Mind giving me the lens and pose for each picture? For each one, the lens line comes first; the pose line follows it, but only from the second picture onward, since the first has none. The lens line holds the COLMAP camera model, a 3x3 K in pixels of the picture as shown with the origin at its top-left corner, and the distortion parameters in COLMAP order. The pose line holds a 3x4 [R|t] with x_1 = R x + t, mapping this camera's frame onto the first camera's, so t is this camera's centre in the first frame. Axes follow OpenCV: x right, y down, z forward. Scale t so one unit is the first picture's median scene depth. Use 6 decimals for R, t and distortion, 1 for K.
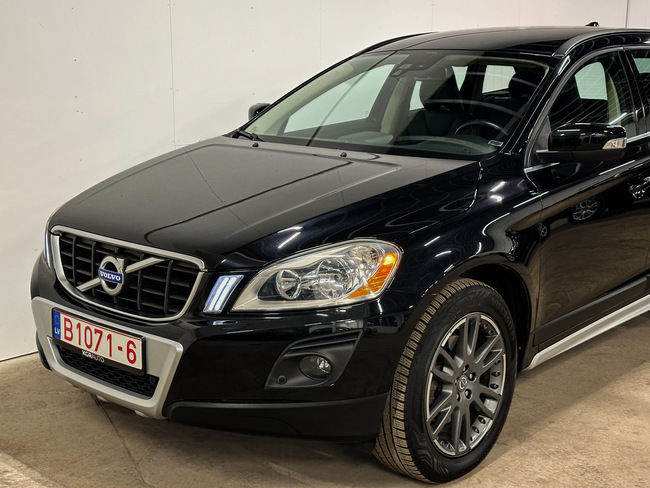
lens RADIAL K [[912.3, 0, 325.0], [0, 912.3, 244.0], [0, 0, 1]] dist [0.027675, -0.003428]
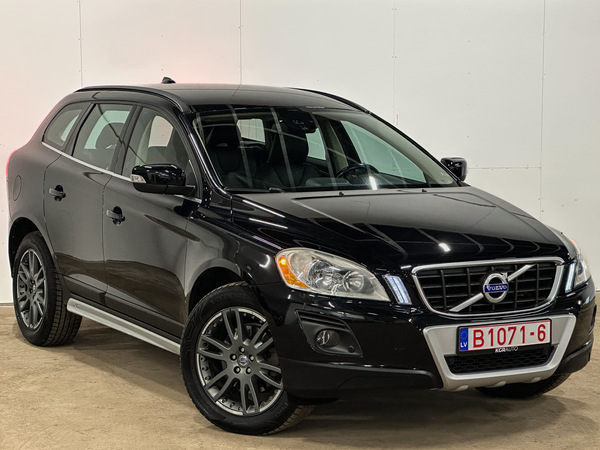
lens RADIAL K [[1445.3, 0, 300.0], [0, 1445.3, 225.0], [0, 0, 1]] dist [0.018314, 0.350539]
pose [[0.343830, -0.099656, 0.933729, -2.310968], [0.191802, 0.980843, 0.034056, -0.182666], [-0.919235, 0.167382, 0.356357, 0.512697]]
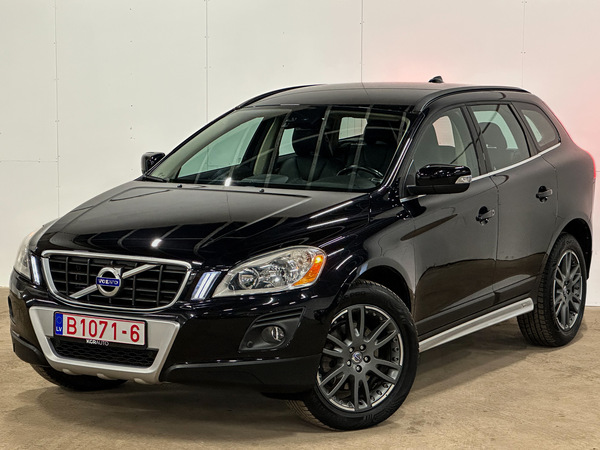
lens RADIAL K [[1480.7, 0, 300.0], [0, 1480.7, 225.0], [0, 0, 1]] dist [-0.027688, 0.295727]
pose [[0.979678, -0.022415, 0.199321, -0.396524], [0.043604, 0.993771, -0.102558, 0.189640], [-0.195781, 0.109165, 0.974553, -1.188687]]
